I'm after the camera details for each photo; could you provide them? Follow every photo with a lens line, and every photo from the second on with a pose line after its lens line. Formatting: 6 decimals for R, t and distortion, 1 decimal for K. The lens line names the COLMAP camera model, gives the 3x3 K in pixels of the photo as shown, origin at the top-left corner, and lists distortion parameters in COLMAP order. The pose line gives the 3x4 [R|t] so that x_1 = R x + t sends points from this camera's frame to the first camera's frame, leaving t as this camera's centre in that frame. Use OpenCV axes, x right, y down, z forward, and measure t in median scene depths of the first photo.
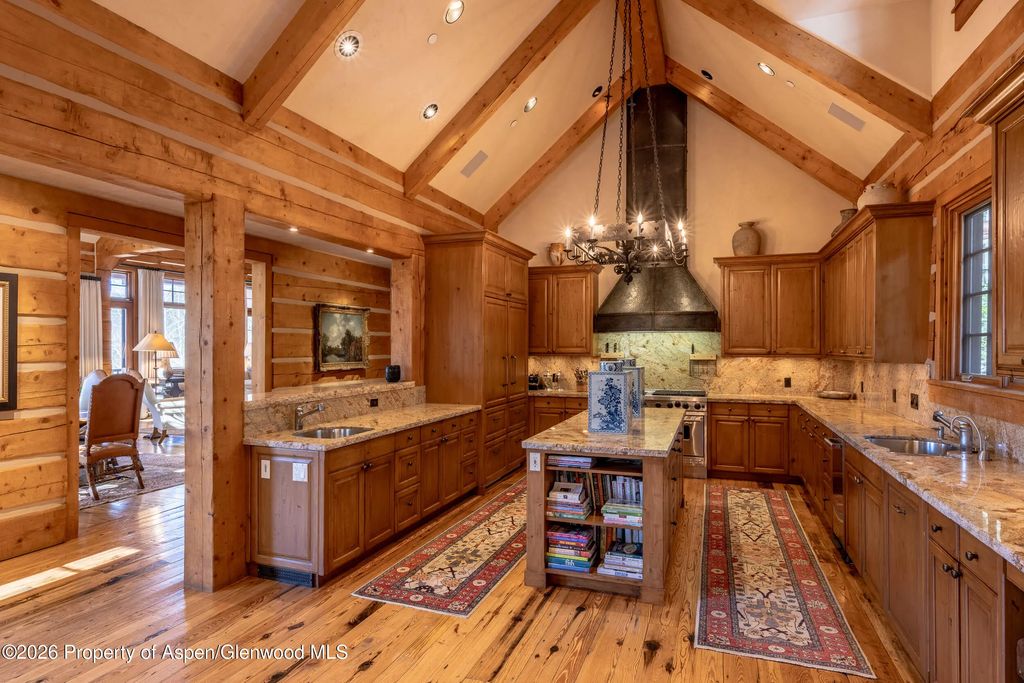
lens RADIAL K [[565.0, 0, 522.2], [0, 565.0, 346.0], [0, 0, 1]] dist [-0.005990, -0.001141]
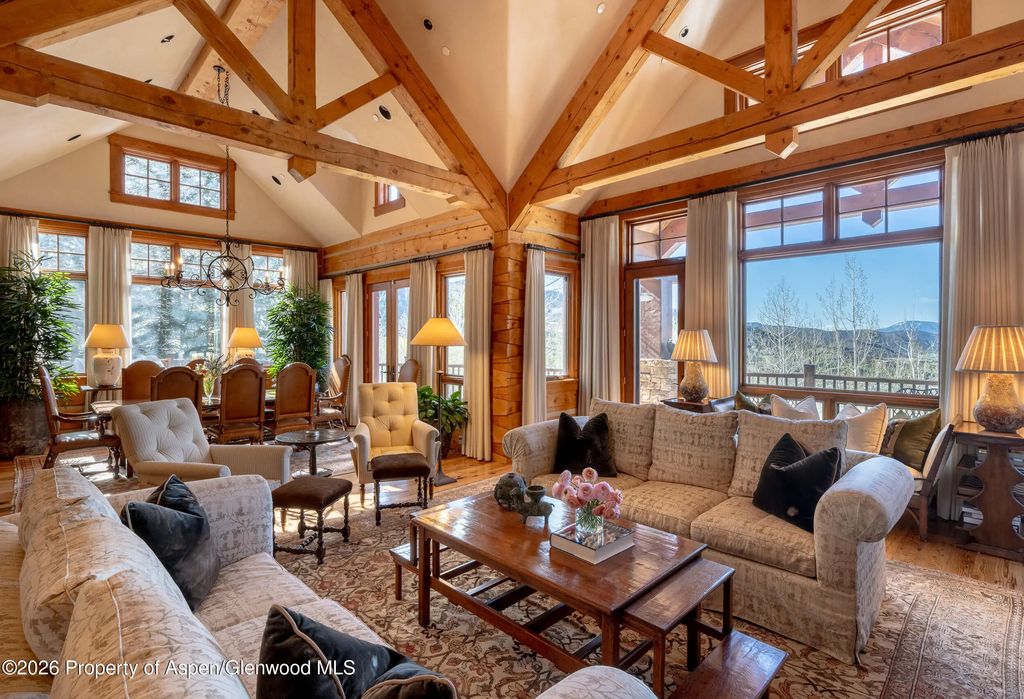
lens RADIAL K [[496.1, 0, 511.5], [0, 496.1, 332.2], [0, 0, 1]] dist [-0.003487, 0.000324]
pose [[-0.436798, -0.006057, -0.899539, -0.388443], [0.004044, 0.999954, -0.008697, -0.001495], [0.899550, -0.007437, -0.436754, 2.687986]]
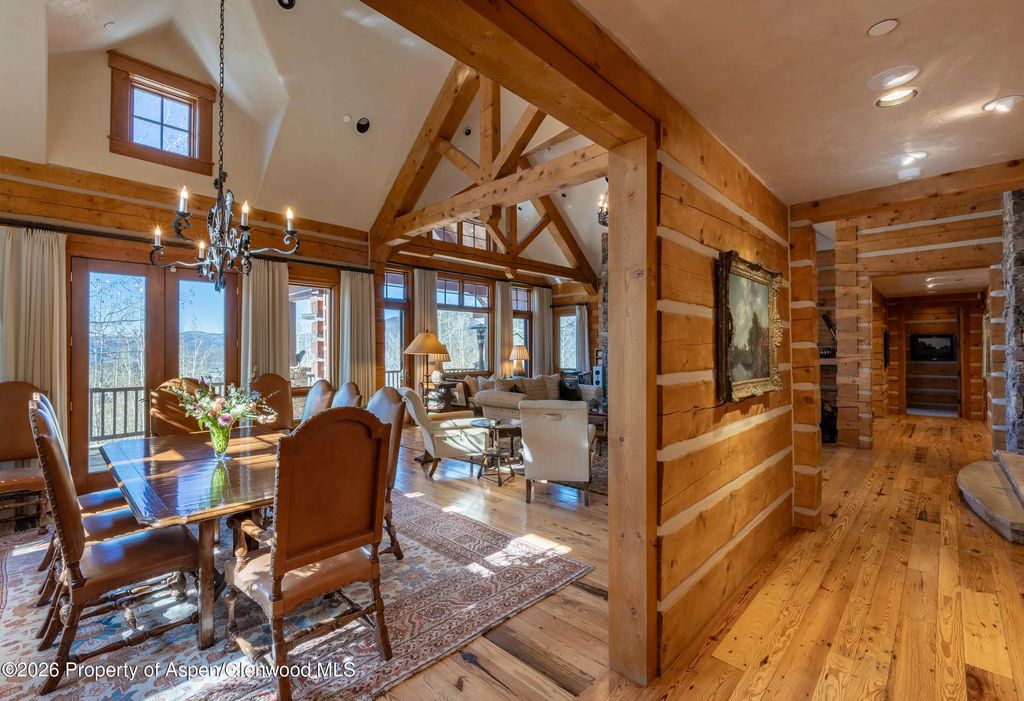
lens RADIAL K [[447.6, 0, 504.8], [0, 447.6, 347.1], [0, 0, 1]] dist [-0.003113, -0.000383]
pose [[0.912495, -0.004647, -0.409061, -0.583608], [0.002187, 0.999977, -0.006480, 0.005312], [0.409082, 0.005018, 0.912484, 0.935599]]
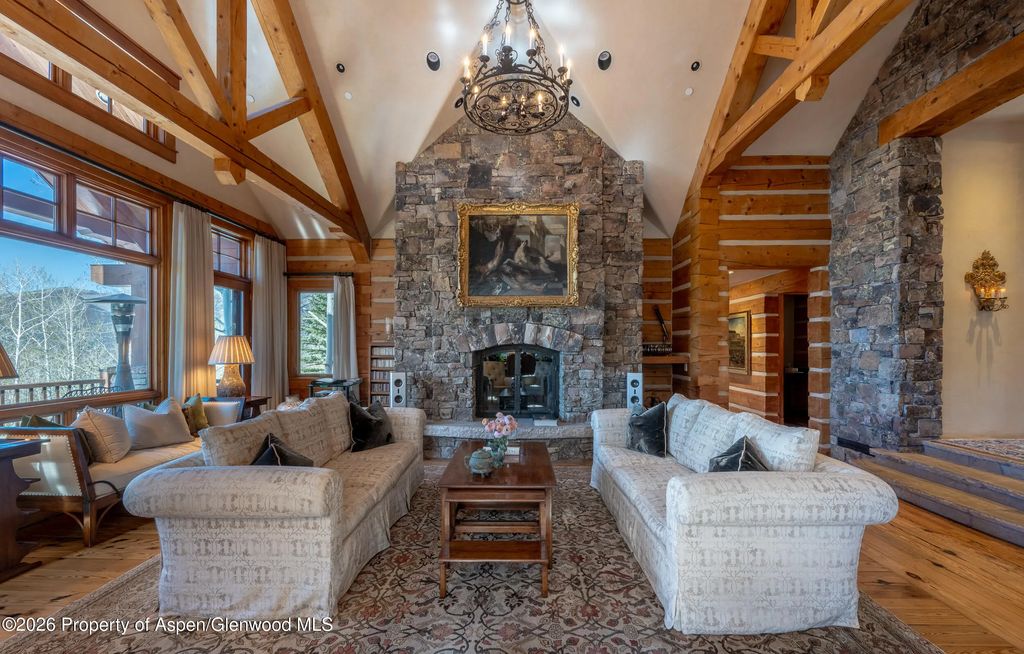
lens RADIAL K [[408.8, 0, 522.8], [0, 408.8, 345.3], [0, 0, 1]] dist [-0.001684, -0.000086]
pose [[0.949485, 0.002083, 0.313806, -1.074901], [-0.001957, 0.999998, -0.000719, 0.005257], [-0.313807, 0.000068, 0.949487, 1.811736]]
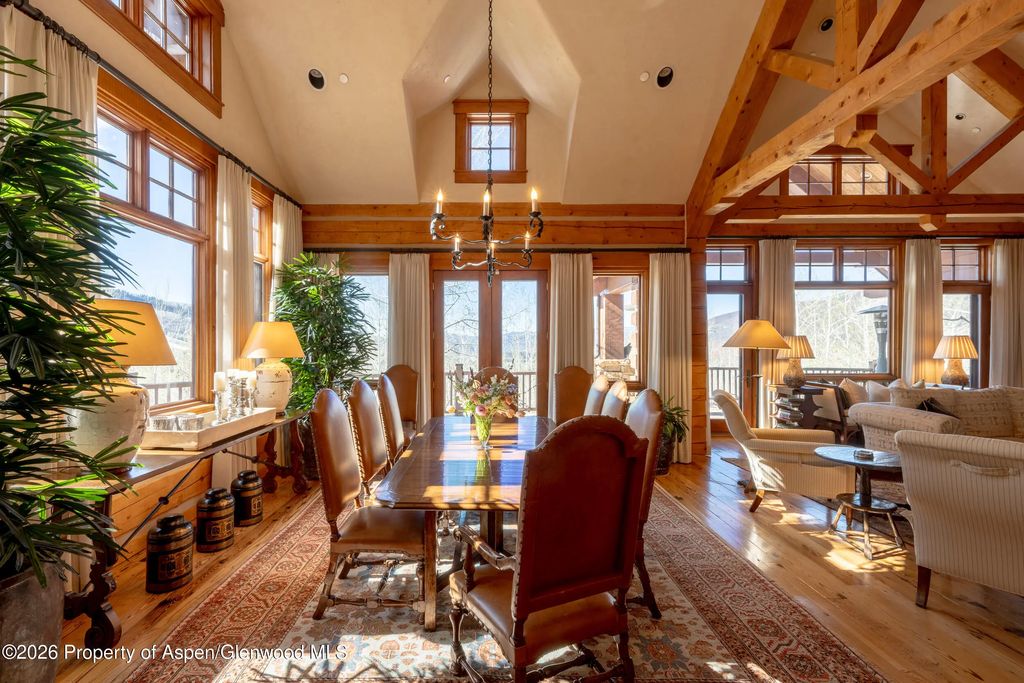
lens RADIAL K [[448.8, 0, 480.3], [0, 448.8, 348.2], [0, 0, 1]] dist [-0.002114, -0.000333]
pose [[0.328420, 0.011169, -0.944466, -0.589429], [-0.000183, 0.999931, 0.011761, 0.004870], [0.944532, -0.003690, 0.328399, 1.133334]]
